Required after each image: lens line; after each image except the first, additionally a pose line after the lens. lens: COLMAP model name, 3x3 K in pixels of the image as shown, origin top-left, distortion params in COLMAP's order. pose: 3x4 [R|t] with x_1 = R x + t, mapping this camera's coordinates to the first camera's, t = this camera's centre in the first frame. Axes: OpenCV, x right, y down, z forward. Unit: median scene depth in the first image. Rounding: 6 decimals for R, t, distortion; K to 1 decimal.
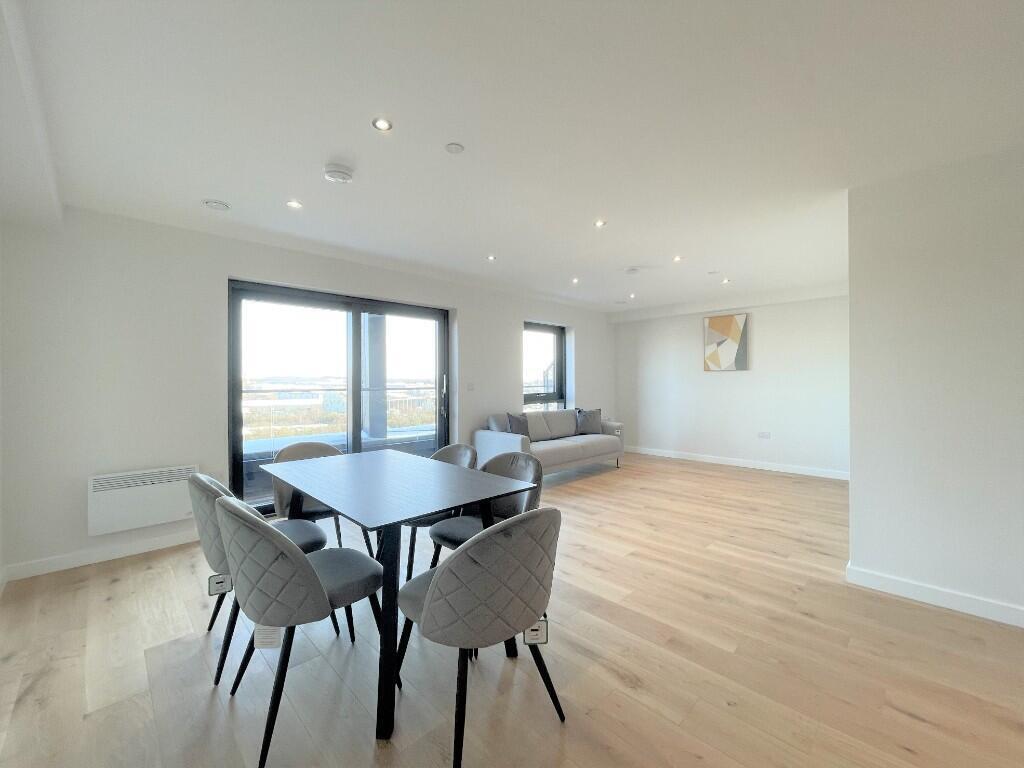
lens RADIAL K [[417.3, 0, 519.3], [0, 417.3, 391.8], [0, 0, 1]] dist [-0.002724, -0.000408]
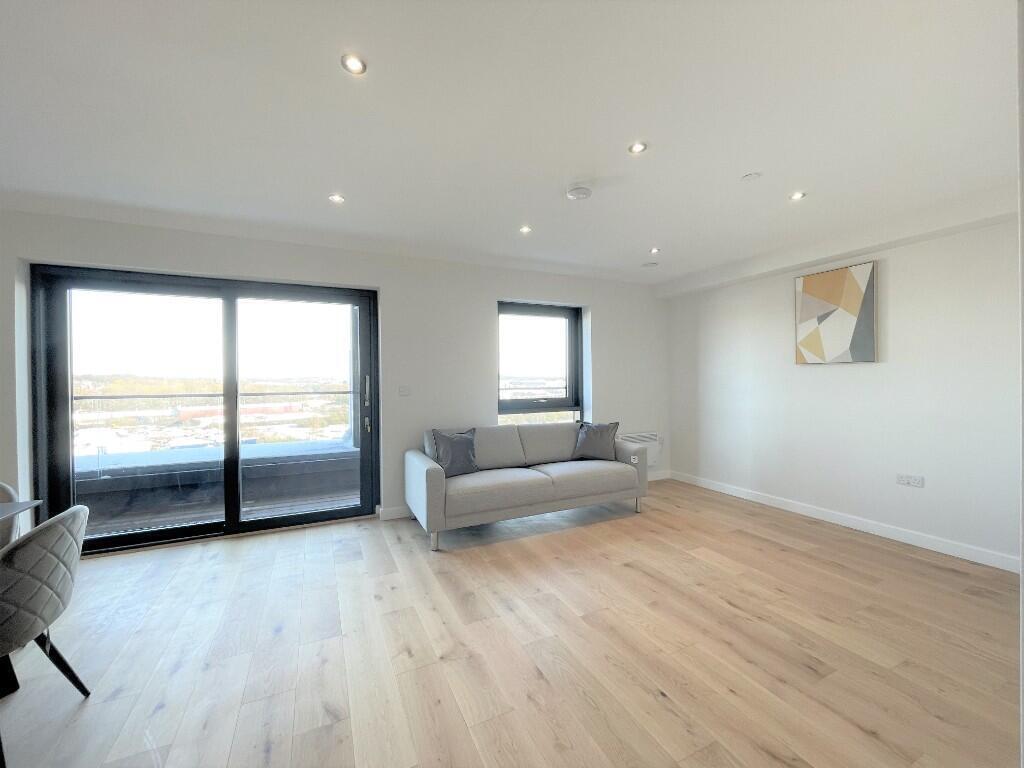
lens RADIAL K [[417.3, 0, 512.7], [0, 417.3, 380.3], [0, 0, 1]] dist [-0.002724, -0.000408]
pose [[0.942316, -0.004062, -0.334699, 0.269144], [-0.003167, 0.999773, -0.021050, -0.013660], [0.334708, 0.020895, 0.942090, 0.305320]]
